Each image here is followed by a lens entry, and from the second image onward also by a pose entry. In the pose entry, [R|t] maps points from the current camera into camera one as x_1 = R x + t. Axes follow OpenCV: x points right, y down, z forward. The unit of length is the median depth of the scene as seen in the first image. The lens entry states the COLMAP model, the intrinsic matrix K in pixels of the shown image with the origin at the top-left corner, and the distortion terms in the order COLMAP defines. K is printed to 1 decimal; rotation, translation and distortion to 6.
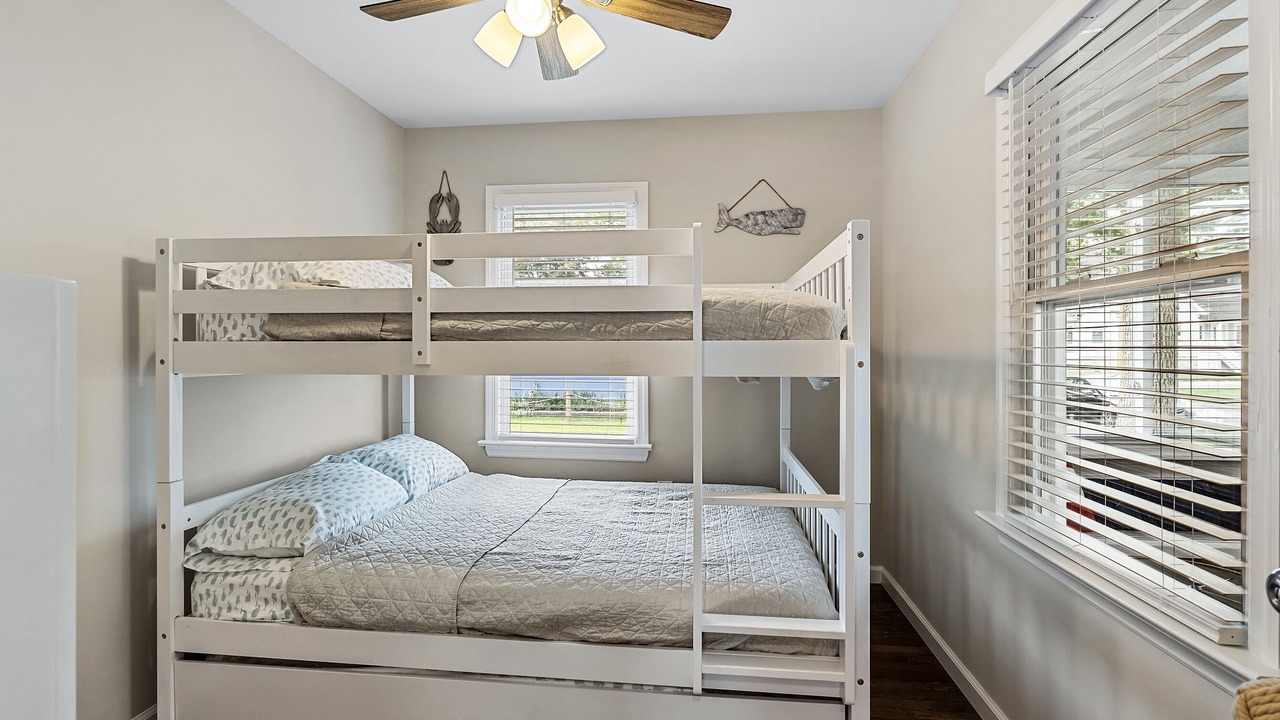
lens RADIAL K [[583.7, 0, 639.4], [0, 583.7, 350.2], [0, 0, 1]] dist [-0.002076, 0.000782]
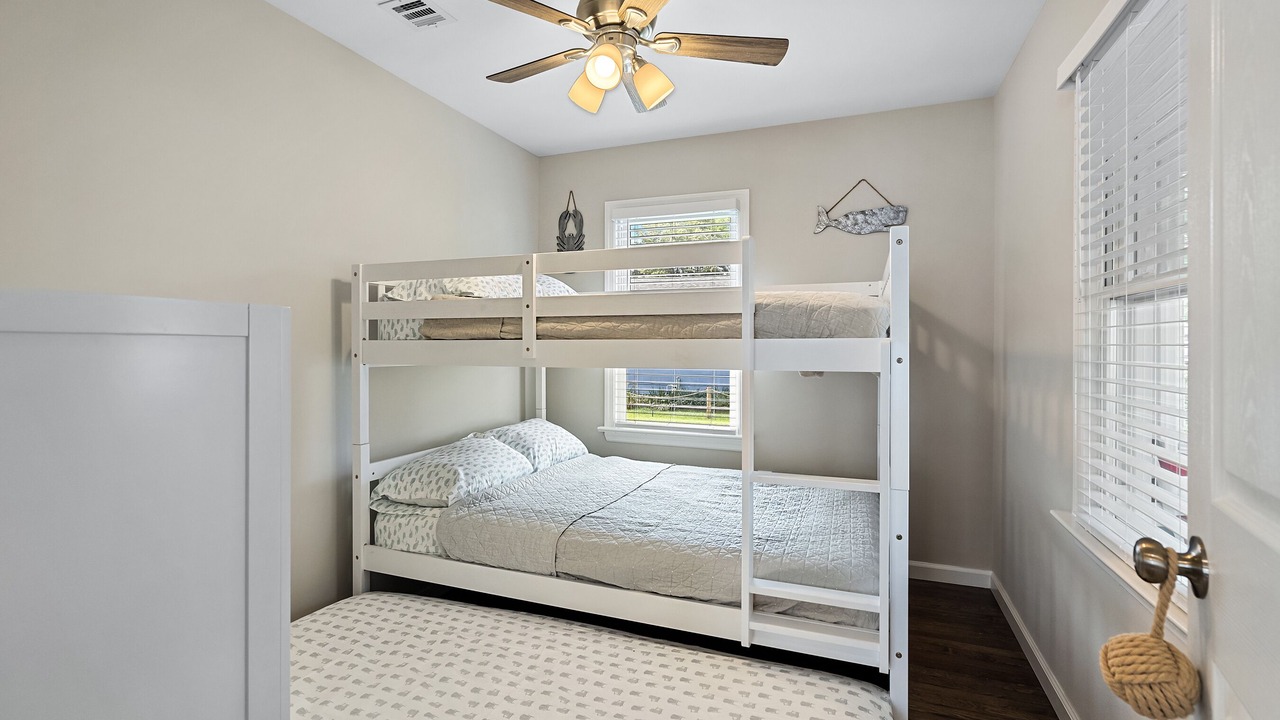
lens RADIAL K [[583.7, 0, 639.4], [0, 583.7, 350.2], [0, 0, 1]] dist [-0.002076, 0.000782]
pose [[0.966794, 0.002157, -0.255549, 0.157441], [-0.000820, 0.999985, 0.005340, -0.000258], [0.255556, -0.004953, 0.966781, -0.134866]]
